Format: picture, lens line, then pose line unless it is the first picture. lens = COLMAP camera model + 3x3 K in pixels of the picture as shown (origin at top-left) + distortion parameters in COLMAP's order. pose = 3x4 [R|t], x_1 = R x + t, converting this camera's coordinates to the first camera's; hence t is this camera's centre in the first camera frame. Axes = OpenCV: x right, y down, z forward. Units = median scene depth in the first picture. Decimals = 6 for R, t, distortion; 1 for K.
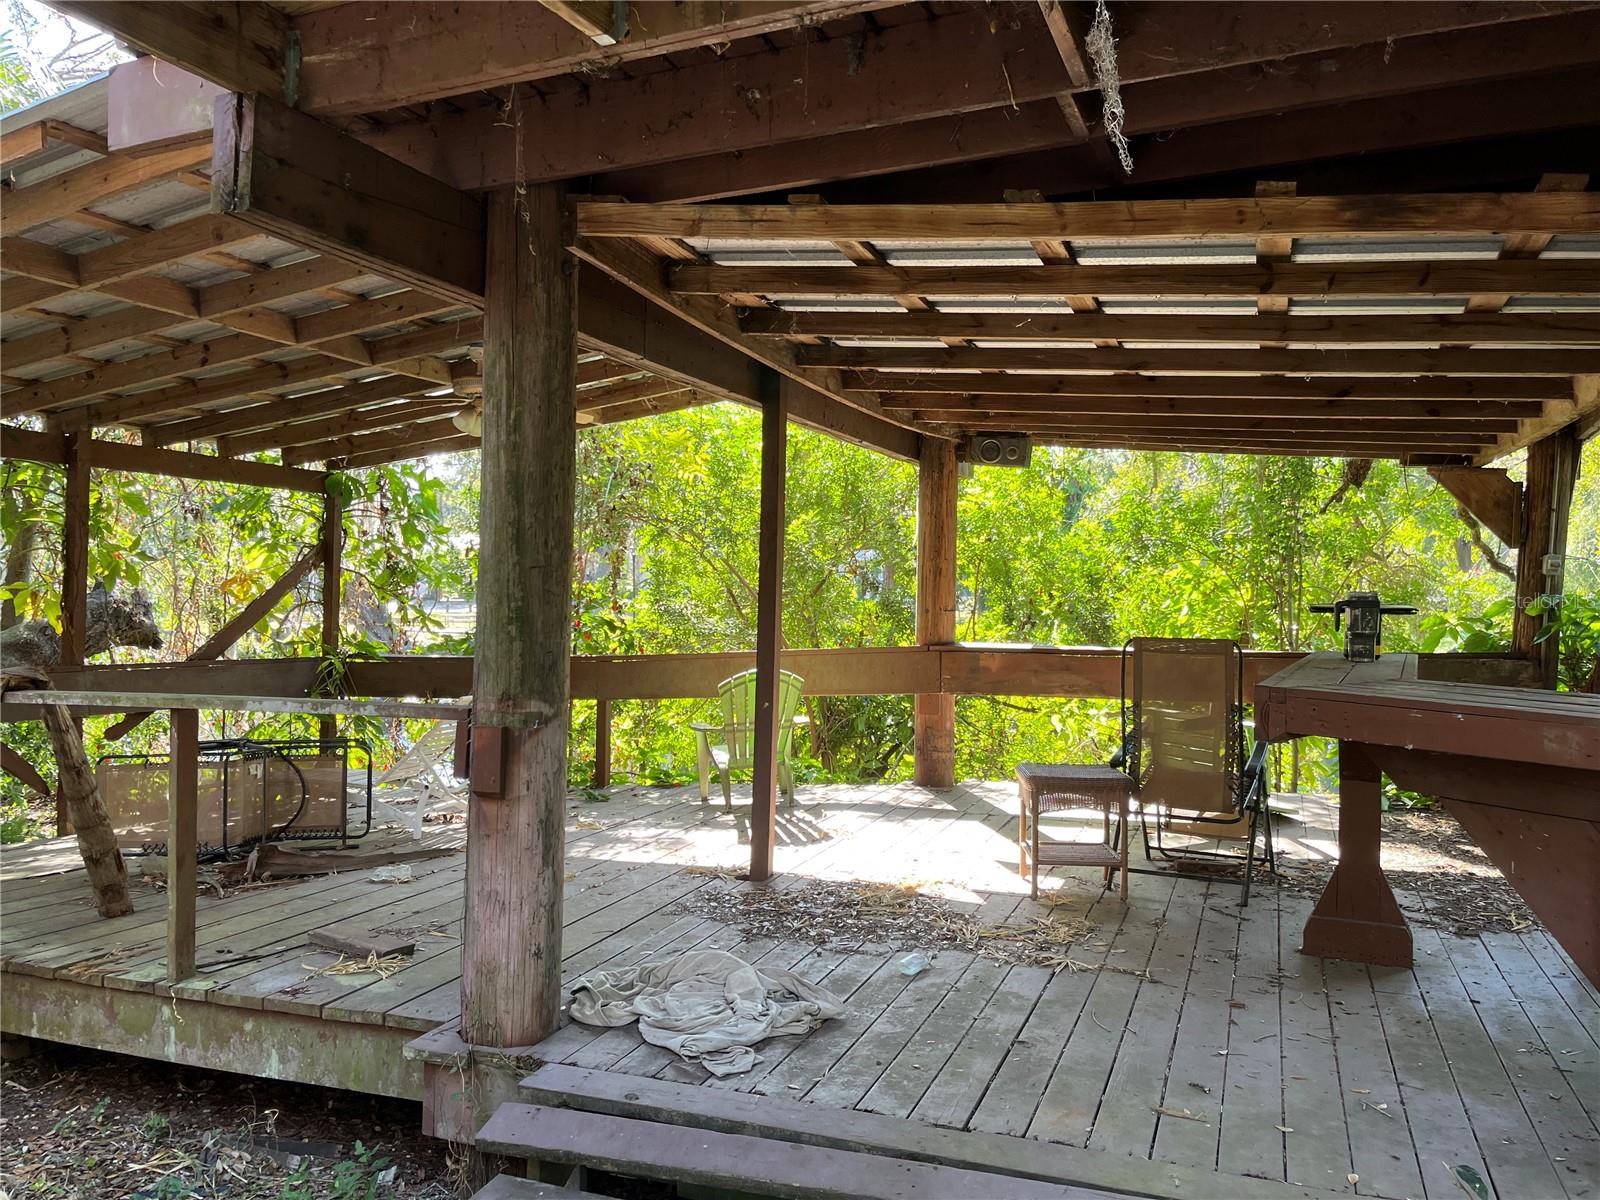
lens RADIAL K [[1195.8, 0, 793.4], [0, 1195.8, 596.0], [0, 0, 1]] dist [0.073176, -0.110097]
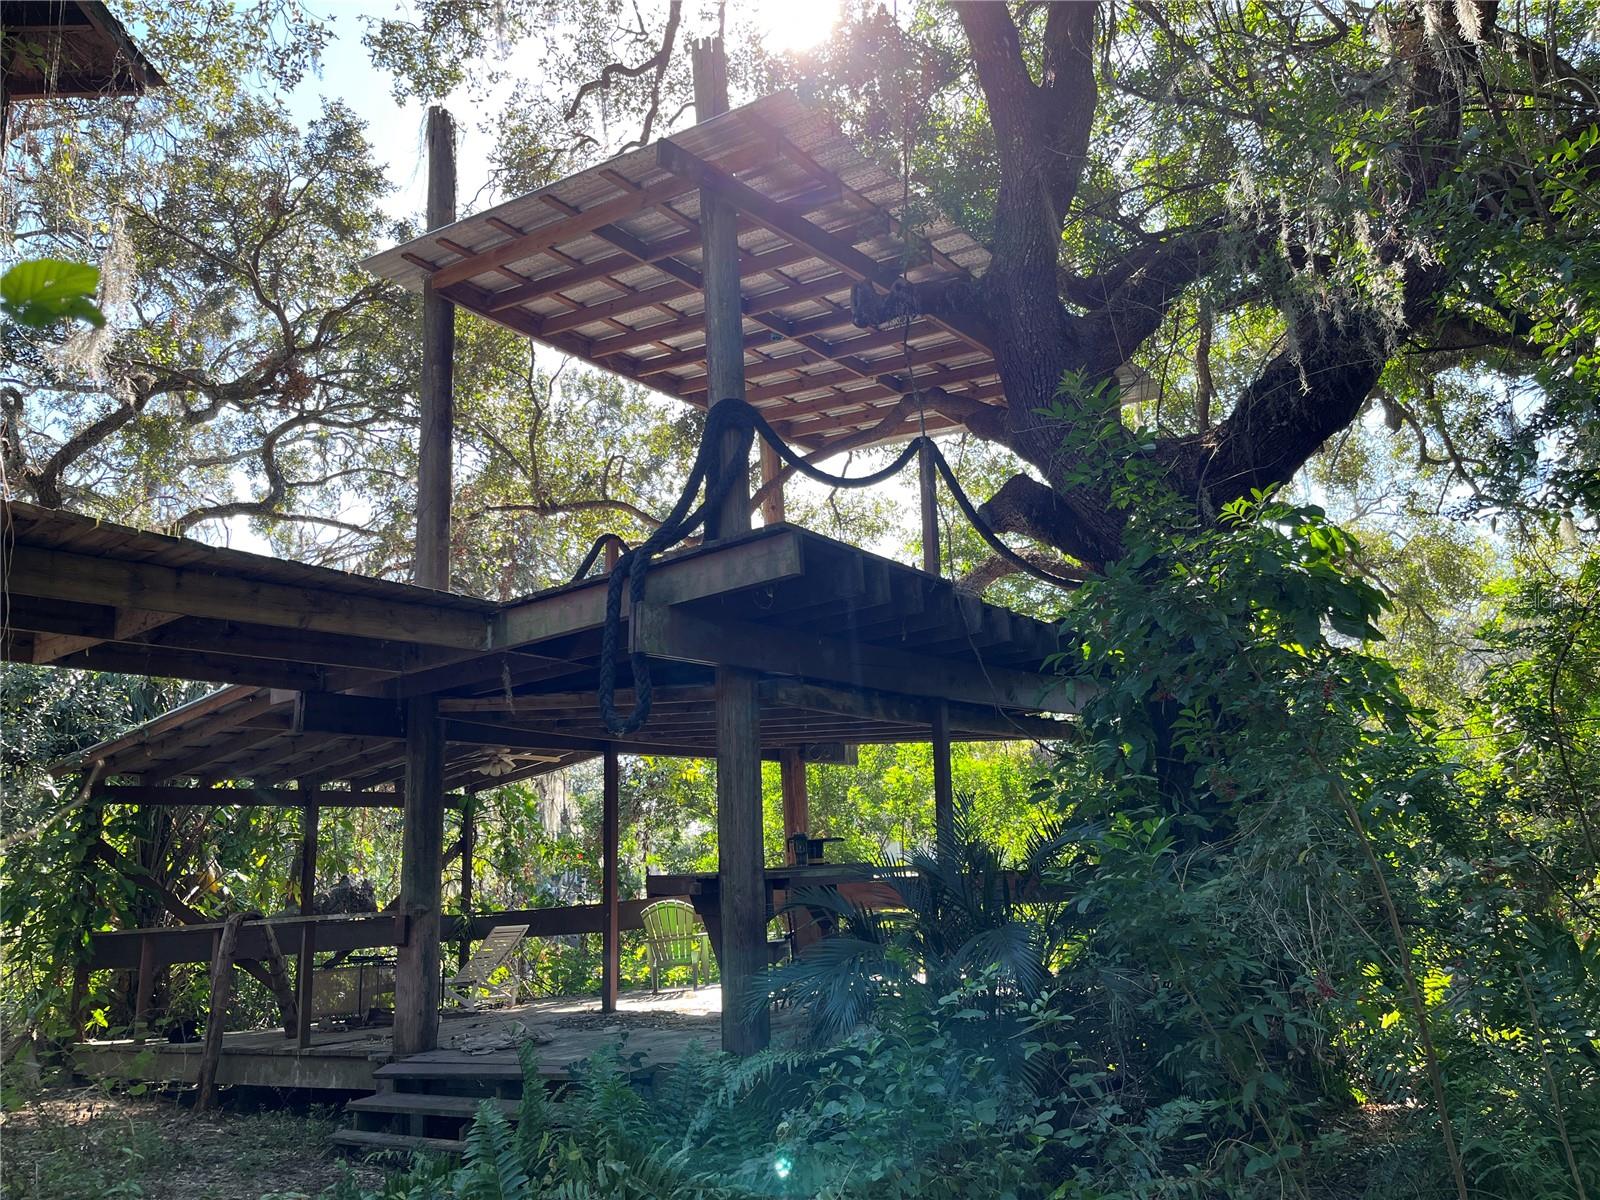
lens RADIAL K [[1195.8, 0, 793.4], [0, 1195.8, 596.0], [0, 0, 1]] dist [0.073176, -0.110097]
pose [[0.970200, -0.109496, -0.216154, 0.459775], [0.059306, 0.972247, -0.226313, 0.031140], [0.234935, 0.206750, 0.949768, -0.524154]]
